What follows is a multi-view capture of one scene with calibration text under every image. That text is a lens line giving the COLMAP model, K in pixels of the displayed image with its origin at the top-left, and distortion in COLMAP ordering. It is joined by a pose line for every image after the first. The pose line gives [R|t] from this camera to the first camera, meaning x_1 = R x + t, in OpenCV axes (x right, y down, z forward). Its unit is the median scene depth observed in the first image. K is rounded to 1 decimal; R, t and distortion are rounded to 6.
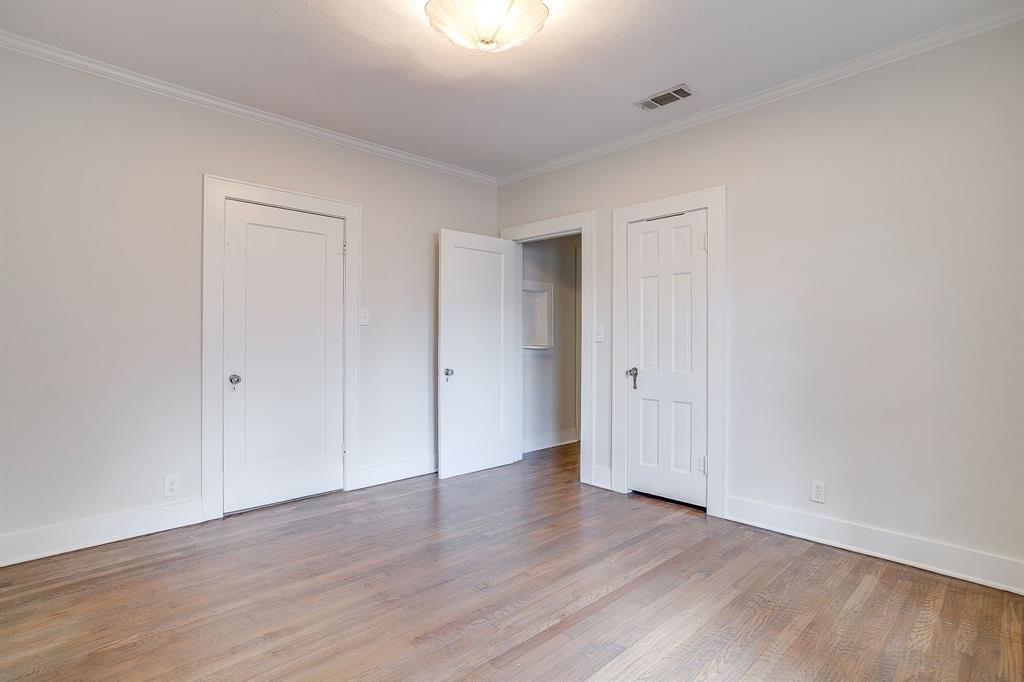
lens RADIAL K [[495.5, 0, 507.0], [0, 495.5, 338.5], [0, 0, 1]] dist [-0.037049, 0.013077]
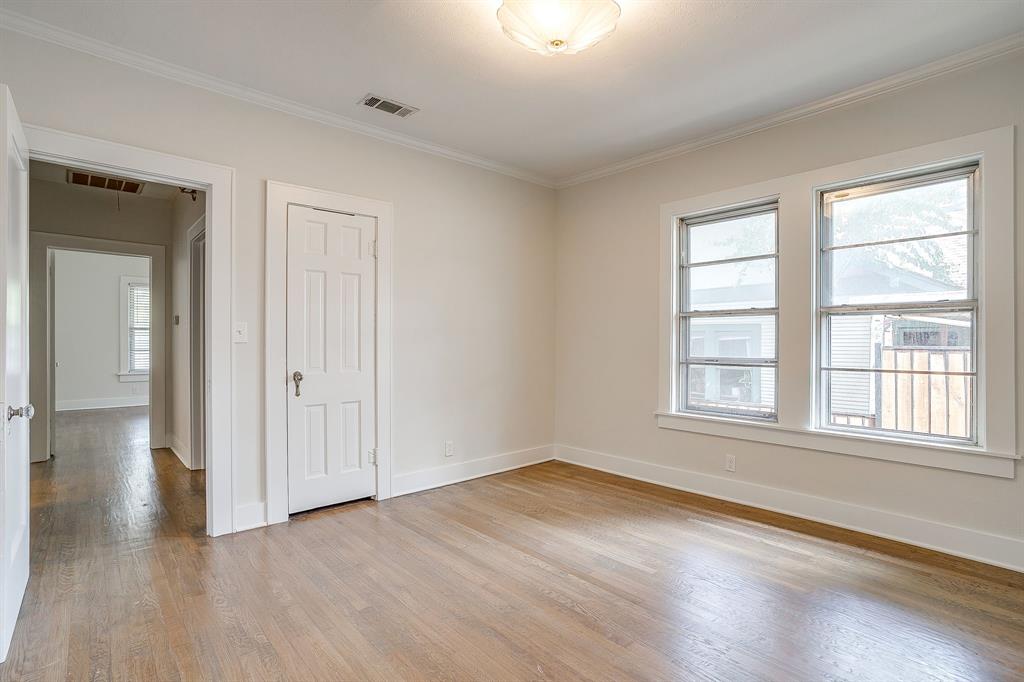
lens RADIAL K [[495.5, 0, 510.0], [0, 495.5, 337.9], [0, 0, 1]] dist [-0.037049, 0.013077]
pose [[0.038228, -0.002844, 0.999265, -0.787850], [-0.006197, 0.999976, 0.003083, -0.008195], [-0.999250, -0.006310, 0.038209, 0.785663]]
